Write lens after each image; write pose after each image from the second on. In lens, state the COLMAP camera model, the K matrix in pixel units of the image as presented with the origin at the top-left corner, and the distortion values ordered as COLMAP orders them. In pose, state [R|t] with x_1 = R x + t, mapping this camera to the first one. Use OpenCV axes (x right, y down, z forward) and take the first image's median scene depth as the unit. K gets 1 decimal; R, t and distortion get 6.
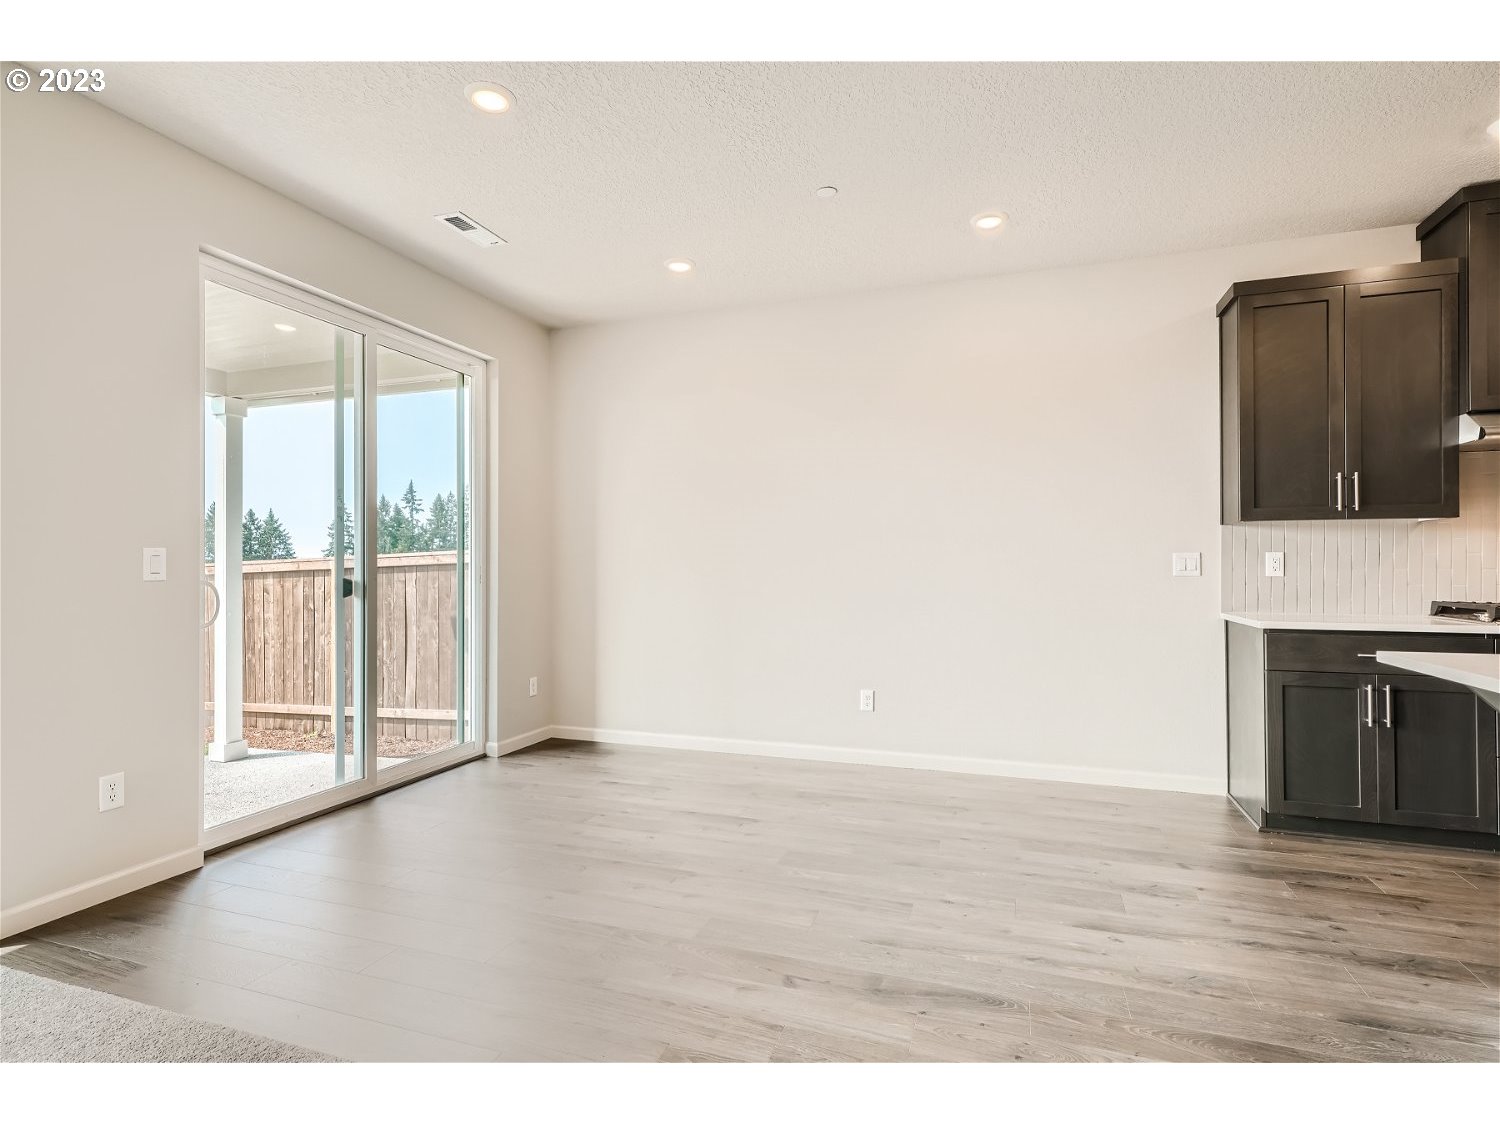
lens RADIAL K [[761.6, 0, 750.0], [0, 761.6, 562.5], [0, 0, 1]] dist [0.000078, 0.000014]
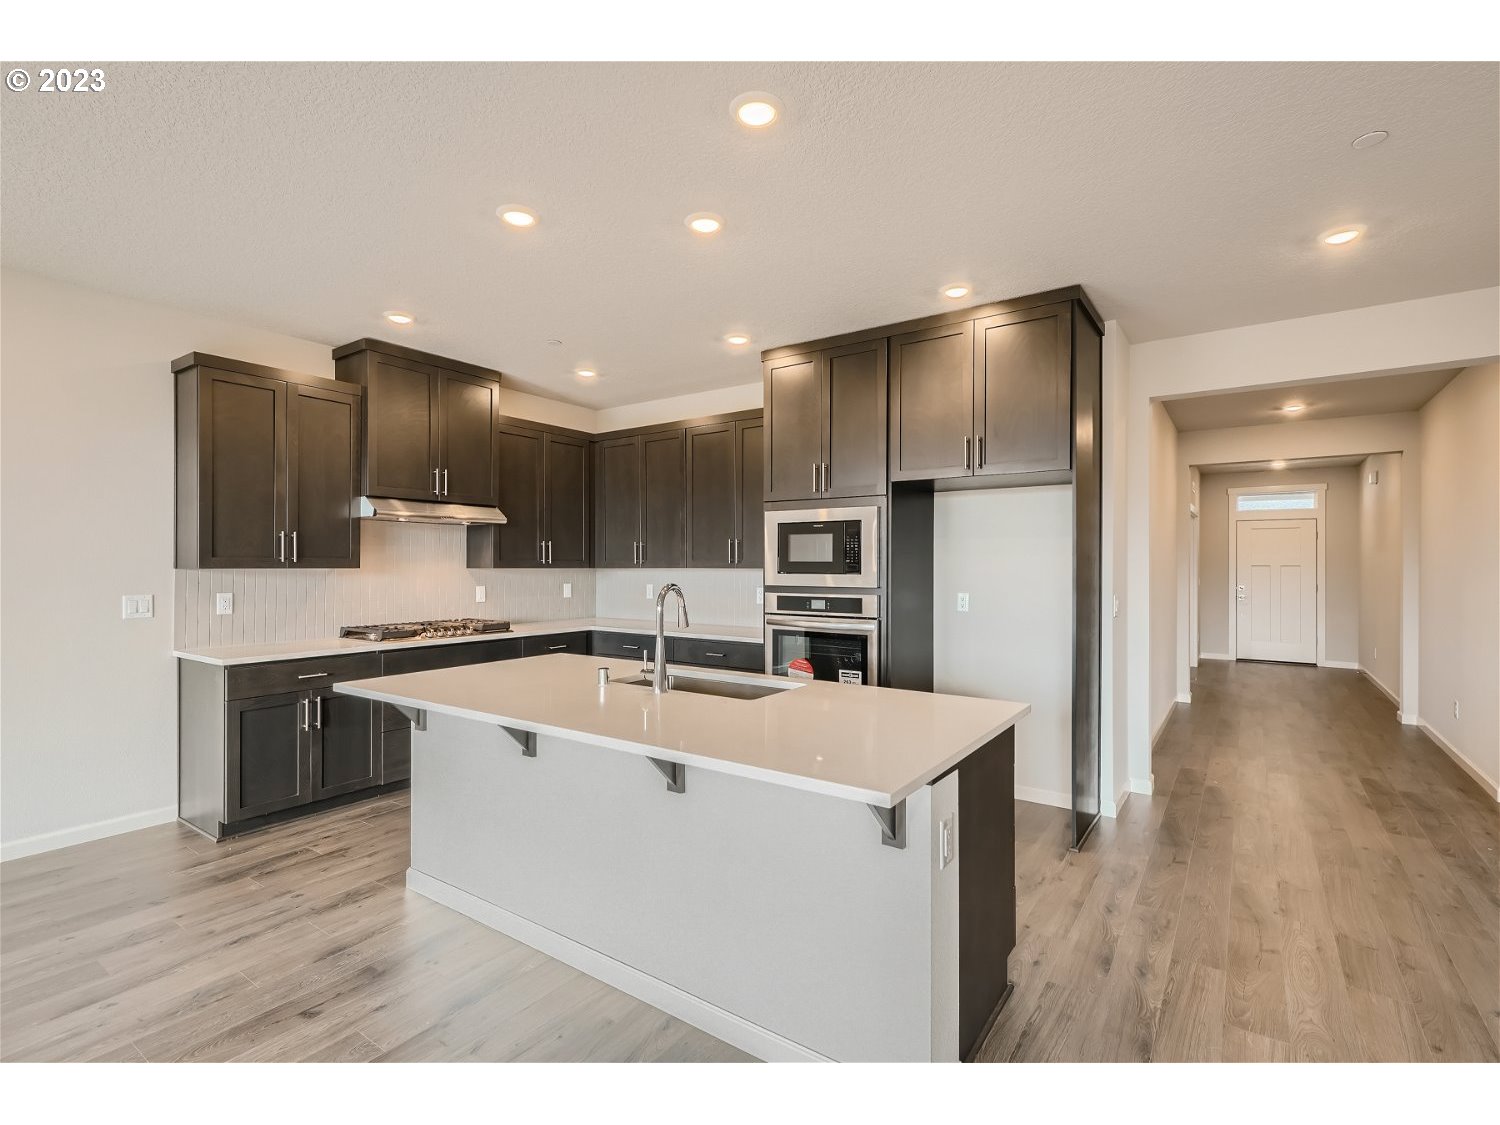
lens RADIAL K [[705.8, 0, 750.0], [0, 705.8, 562.5], [0, 0, 1]] dist [0.003563, -0.000061]
pose [[0.265859, 0.006496, 0.963990, -0.155956], [-0.005663, 0.999971, -0.005177, -0.071576], [-0.963995, -0.004083, 0.265888, -0.054928]]
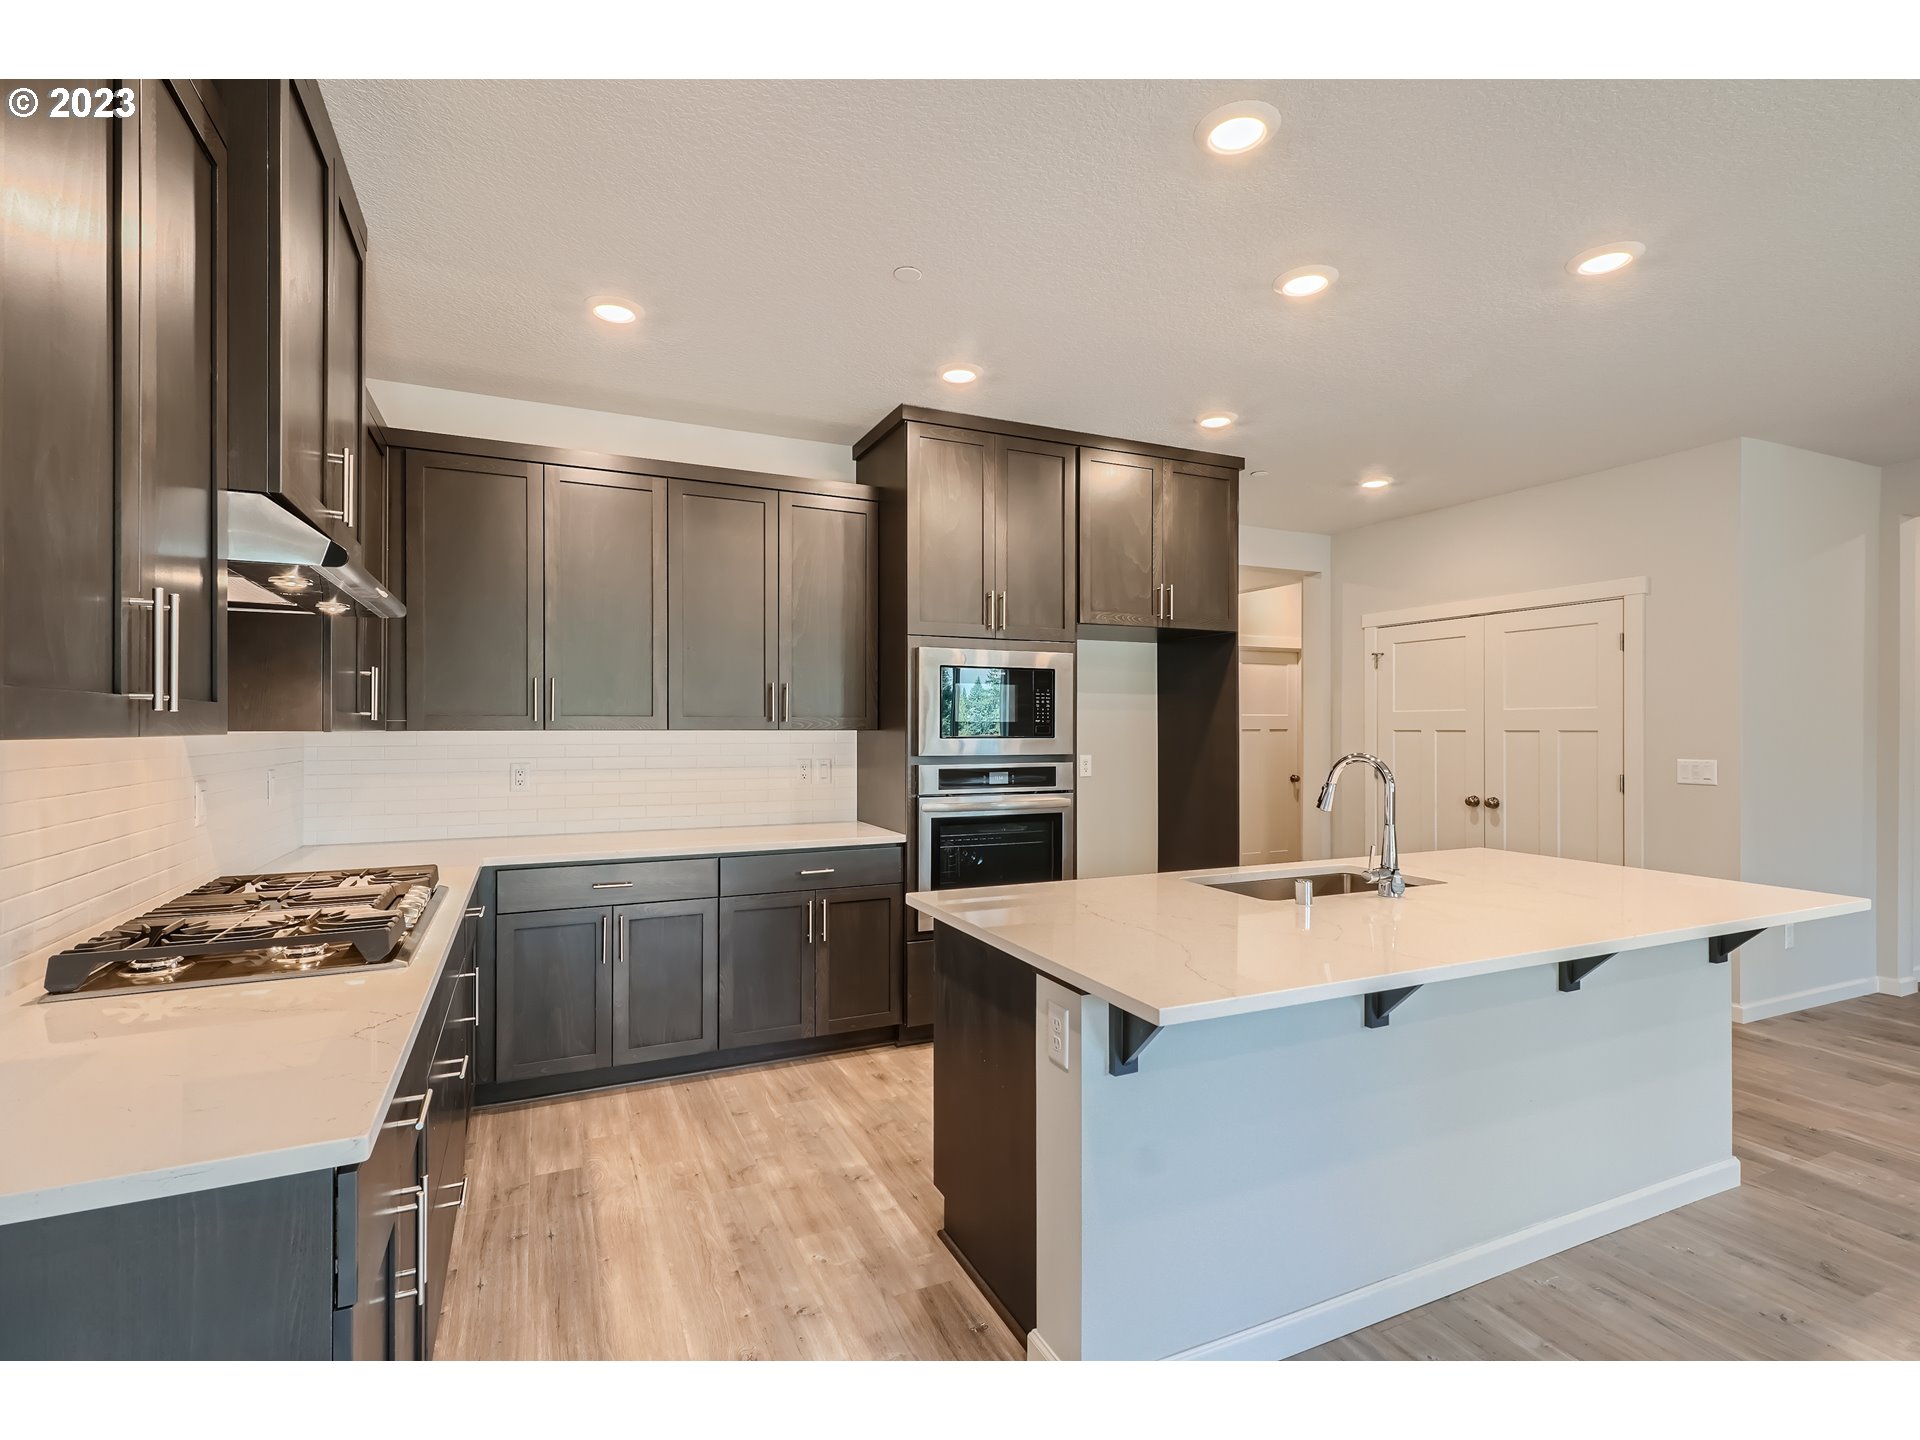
lens RADIAL K [[903.5, 0, 960.0], [0, 903.5, 720.0], [0, 0, 1]] dist [0.003563, -0.000061]
pose [[-0.712882, 0.003768, 0.701273, 0.316174], [-0.004241, 0.999944, -0.009684, -0.069578], [-0.701271, -0.009878, -0.712827, 1.142977]]
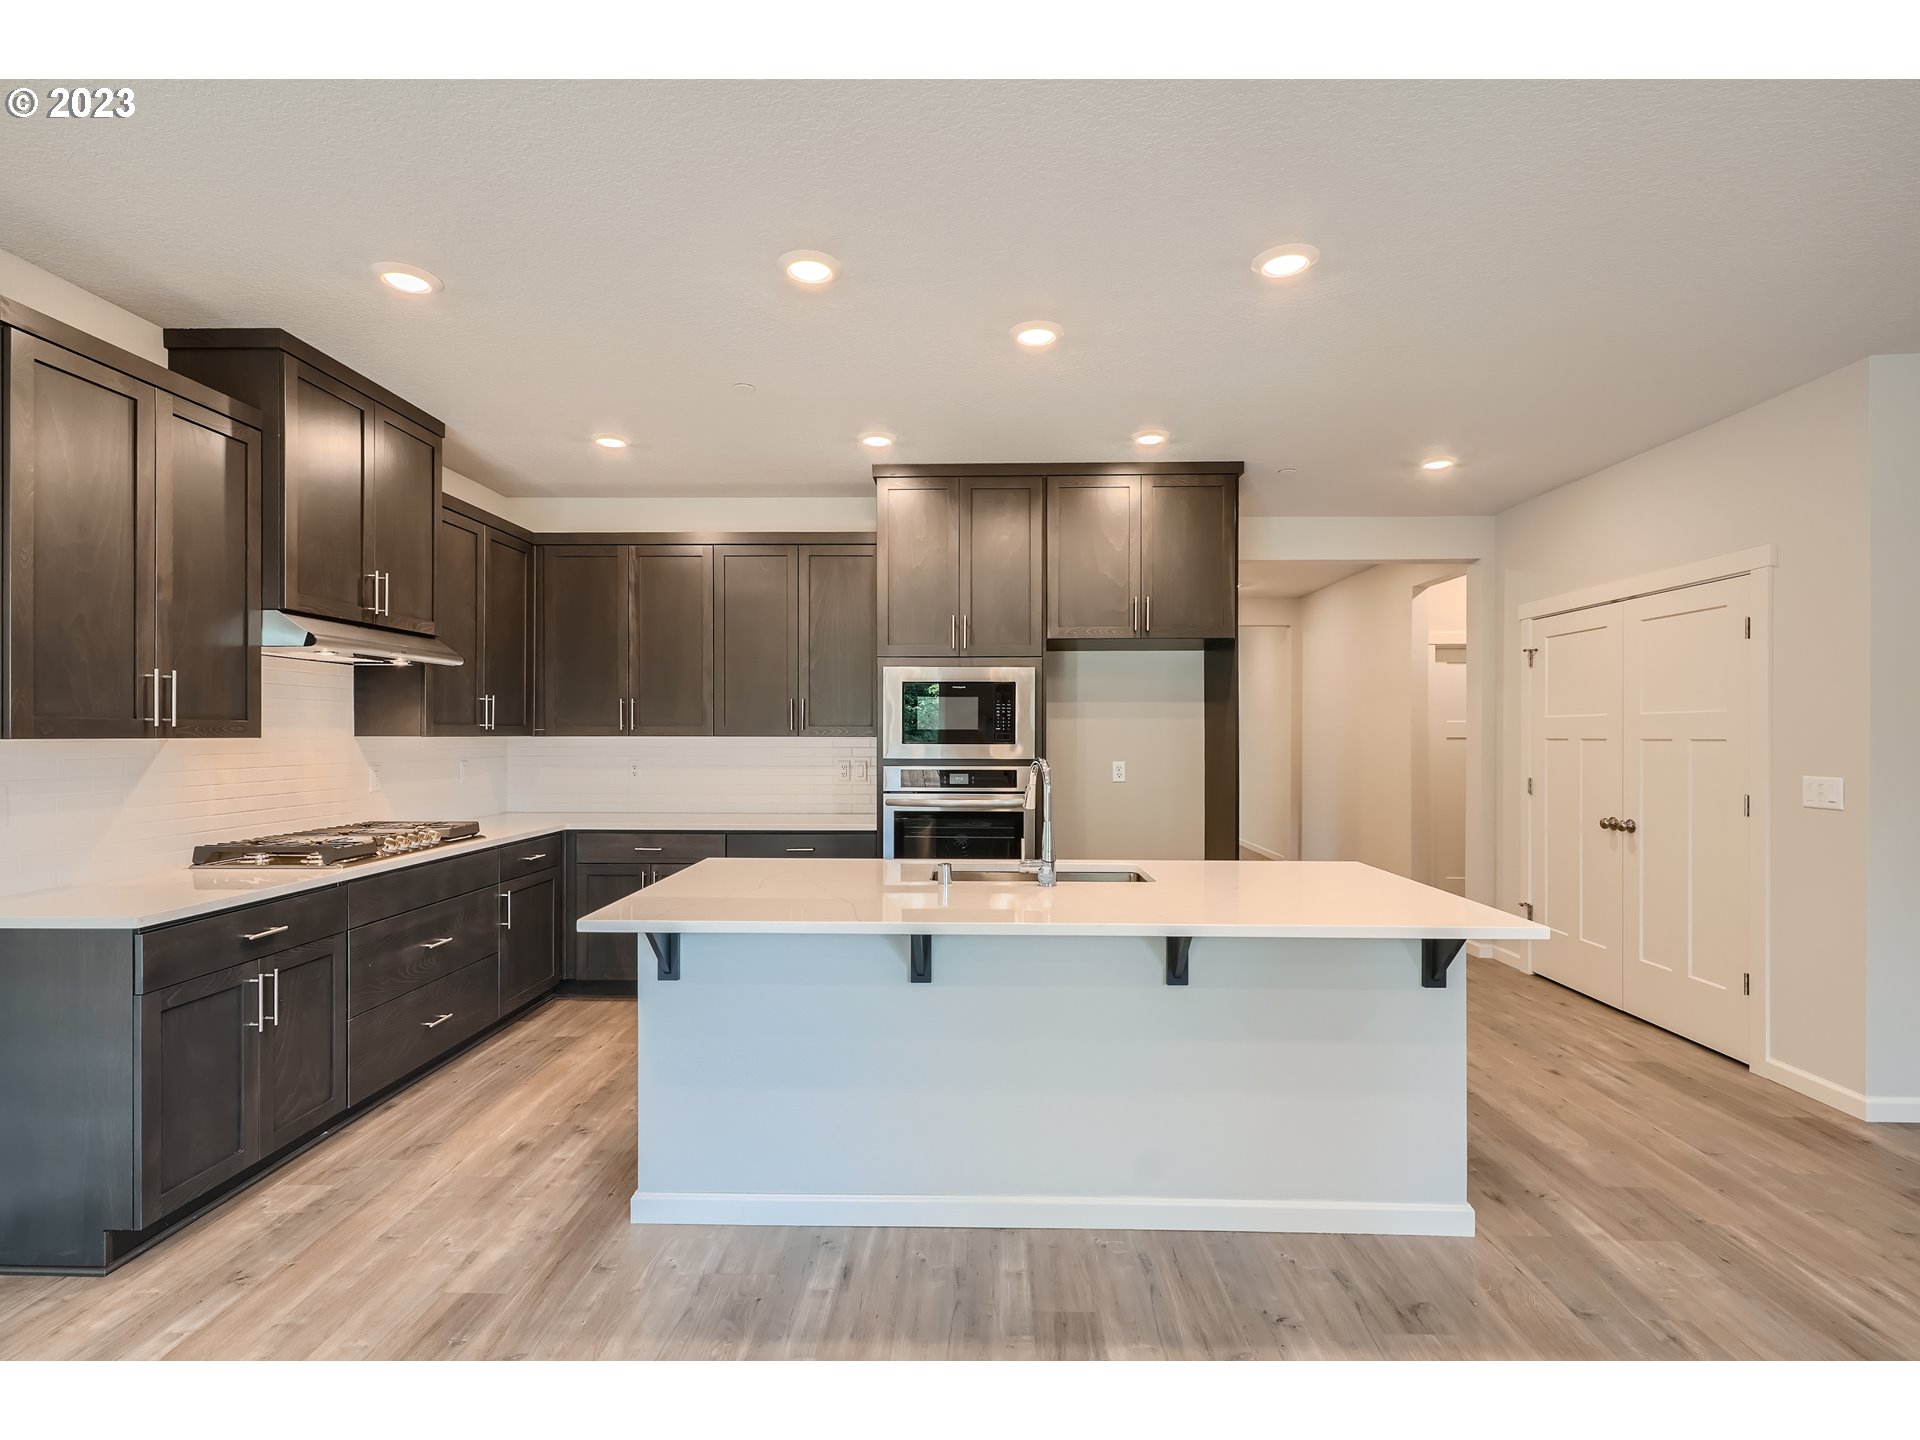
lens RADIAL K [[914.4, 0, 963.2], [0, 914.4, 728.5], [0, 0, 1]] dist [0.002516, 0.000266]
pose [[-0.333636, 0.004581, 0.942691, -0.228914], [-0.005514, 0.999962, -0.006811, -0.071453], [-0.942686, -0.007470, -0.333598, 0.672618]]
